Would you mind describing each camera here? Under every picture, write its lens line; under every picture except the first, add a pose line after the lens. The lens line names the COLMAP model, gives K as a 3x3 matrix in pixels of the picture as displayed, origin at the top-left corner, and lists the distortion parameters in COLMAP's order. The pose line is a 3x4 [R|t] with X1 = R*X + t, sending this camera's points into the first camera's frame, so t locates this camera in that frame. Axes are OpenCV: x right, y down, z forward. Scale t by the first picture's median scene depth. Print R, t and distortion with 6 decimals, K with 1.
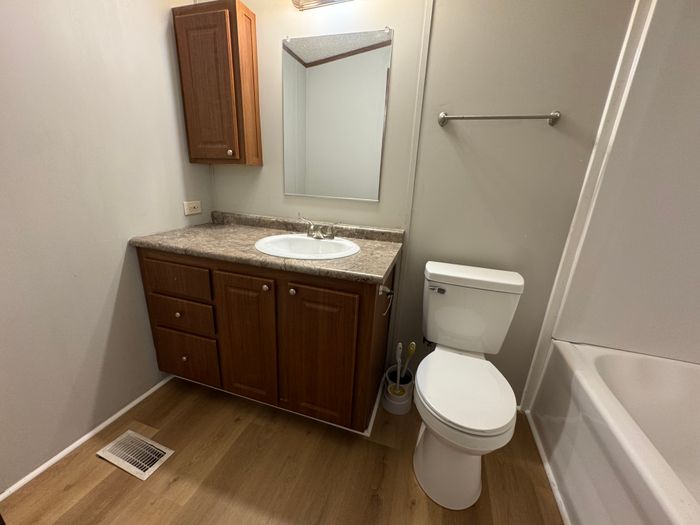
lens RADIAL K [[280.7, 0, 350.0], [0, 280.7, 262.5], [0, 0, 1]] dist [-0.000192, -0.000201]
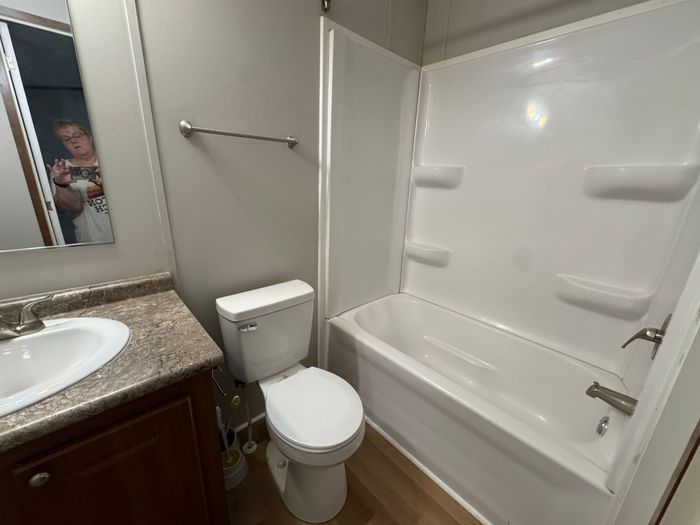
lens RADIAL K [[280.7, 0, 350.0], [0, 280.7, 262.5], [0, 0, 1]] dist [-0.000192, -0.000201]
pose [[0.502117, -0.276326, 0.819465, -0.195653], [0.247949, 0.953795, 0.169695, -0.168503], [-0.828492, 0.117979, 0.547432, 0.220964]]
